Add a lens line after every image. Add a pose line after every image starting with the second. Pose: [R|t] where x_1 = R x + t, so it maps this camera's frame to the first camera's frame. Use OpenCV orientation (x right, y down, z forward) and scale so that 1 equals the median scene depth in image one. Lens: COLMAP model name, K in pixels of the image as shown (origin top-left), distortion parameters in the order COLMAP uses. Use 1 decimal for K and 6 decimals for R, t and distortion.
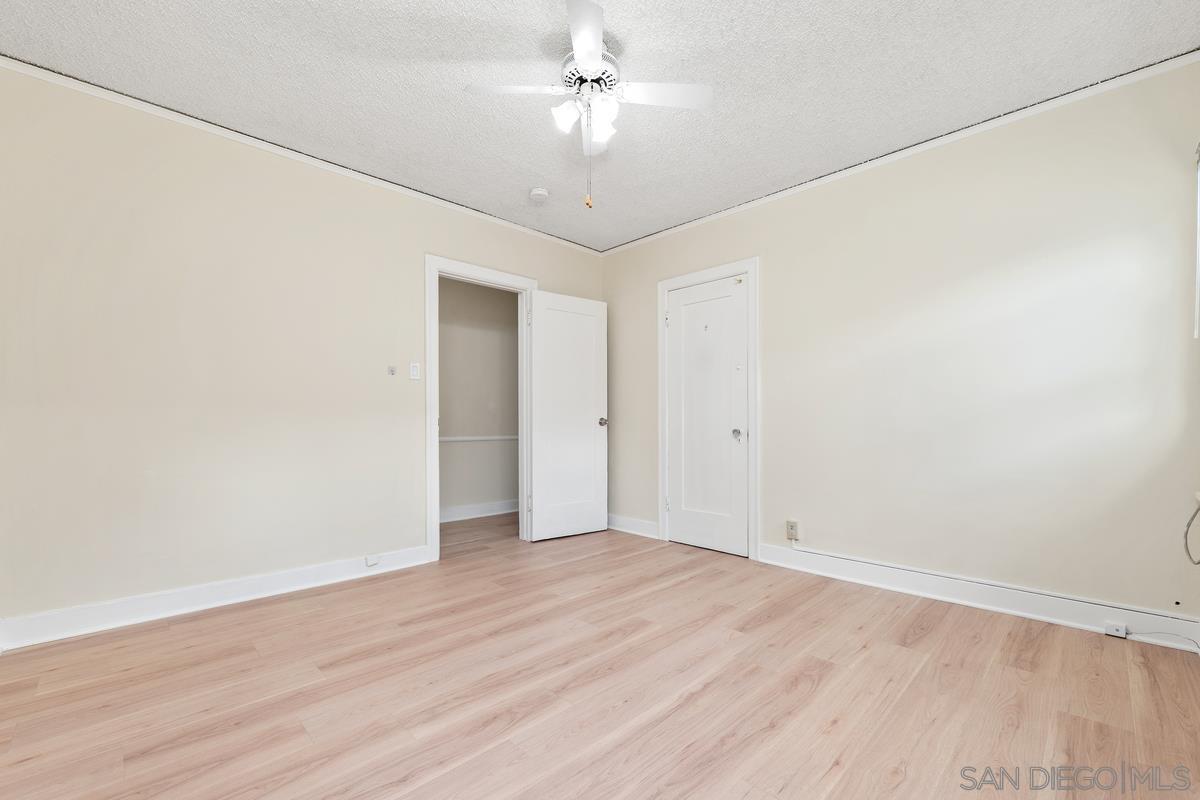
lens RADIAL K [[488.9, 0, 610.7], [0, 488.9, 403.6], [0, 0, 1]] dist [-0.019912, 0.000149]
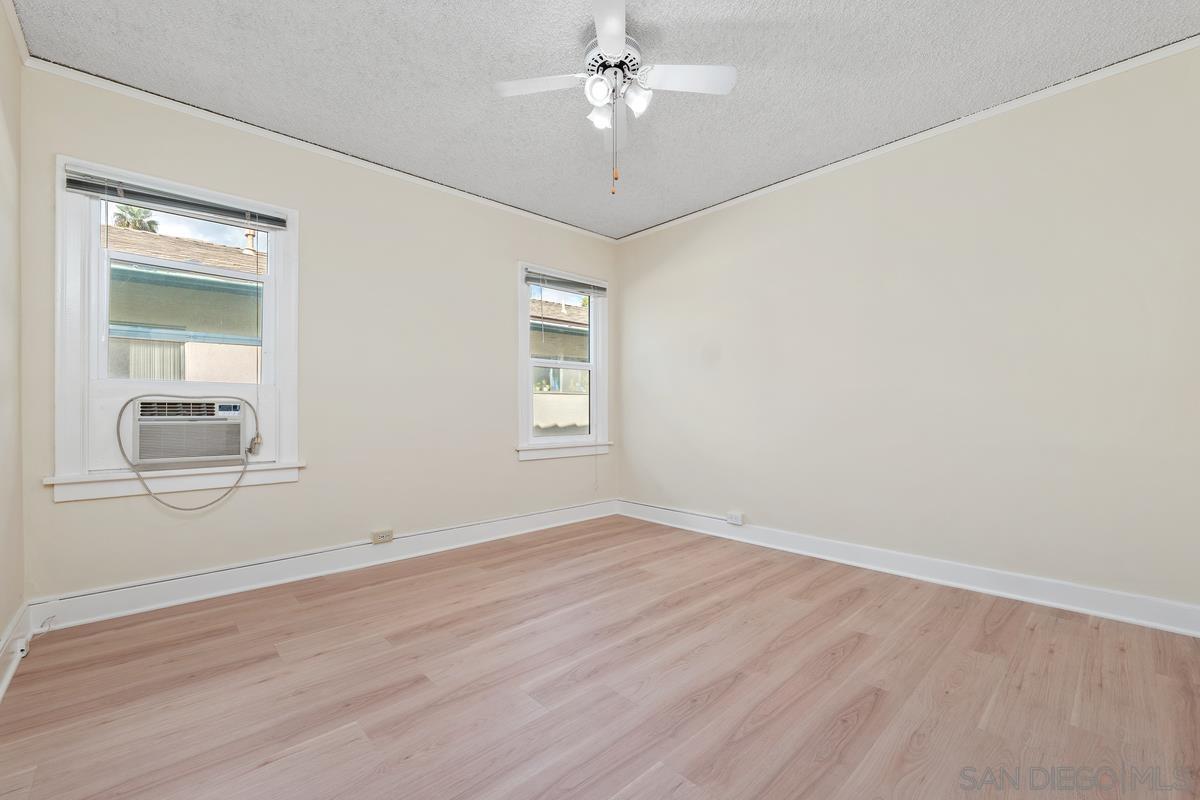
lens RADIAL K [[488.9, 0, 610.7], [0, 488.9, 403.6], [0, 0, 1]] dist [-0.019912, 0.000149]
pose [[-0.999209, 0.007099, 0.039128, -0.078614], [0.005514, 0.999166, -0.040462, 0.069660], [-0.039382, -0.040214, -0.998415, 2.084243]]
